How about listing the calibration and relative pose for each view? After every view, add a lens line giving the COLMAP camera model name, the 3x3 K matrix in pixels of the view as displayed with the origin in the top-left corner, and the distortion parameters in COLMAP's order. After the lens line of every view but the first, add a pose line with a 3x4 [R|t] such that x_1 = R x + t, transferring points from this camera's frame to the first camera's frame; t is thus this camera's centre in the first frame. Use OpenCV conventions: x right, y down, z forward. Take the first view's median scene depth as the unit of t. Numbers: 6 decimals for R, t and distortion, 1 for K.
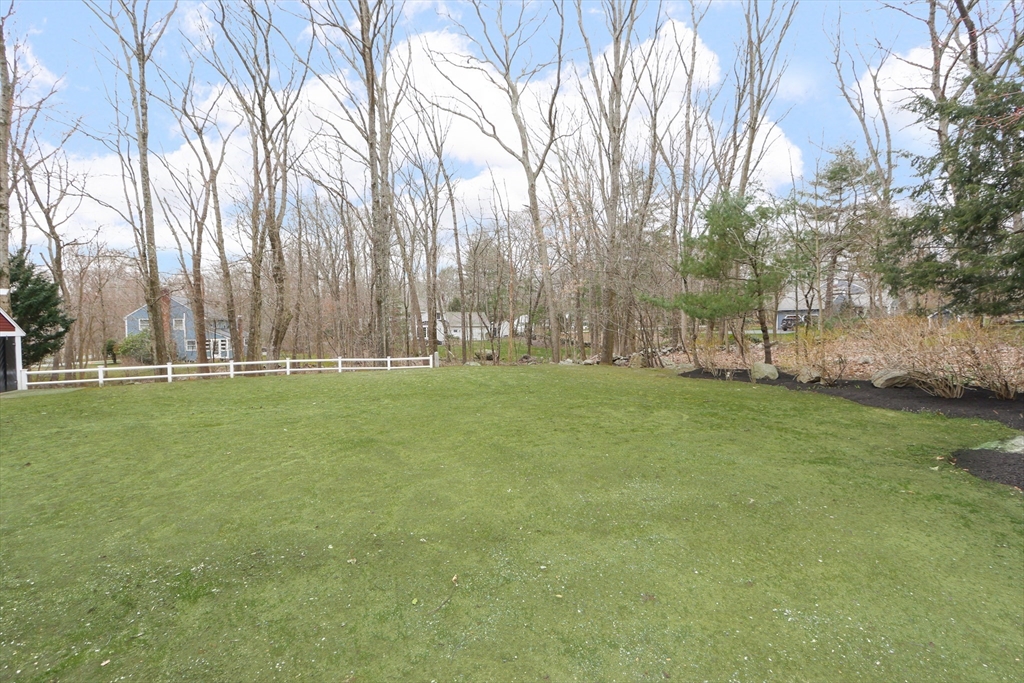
lens RADIAL K [[489.1, 0, 507.7], [0, 489.1, 362.2], [0, 0, 1]] dist [-0.014699, 0.001090]
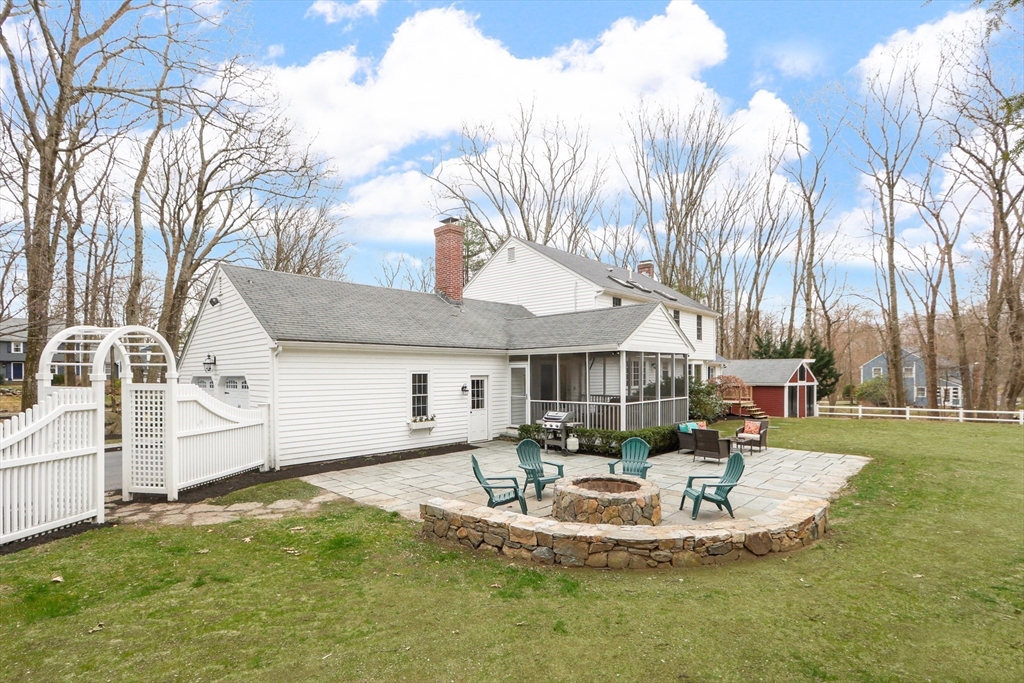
lens RADIAL K [[489.1, 0, 507.7], [0, 489.1, 362.2], [0, 0, 1]] dist [-0.014699, 0.001090]
pose [[0.289629, -0.014245, -0.957033, 0.198677], [-0.068594, 0.997009, -0.035599, 0.001545], [0.954678, 0.075958, 0.287786, -0.334239]]
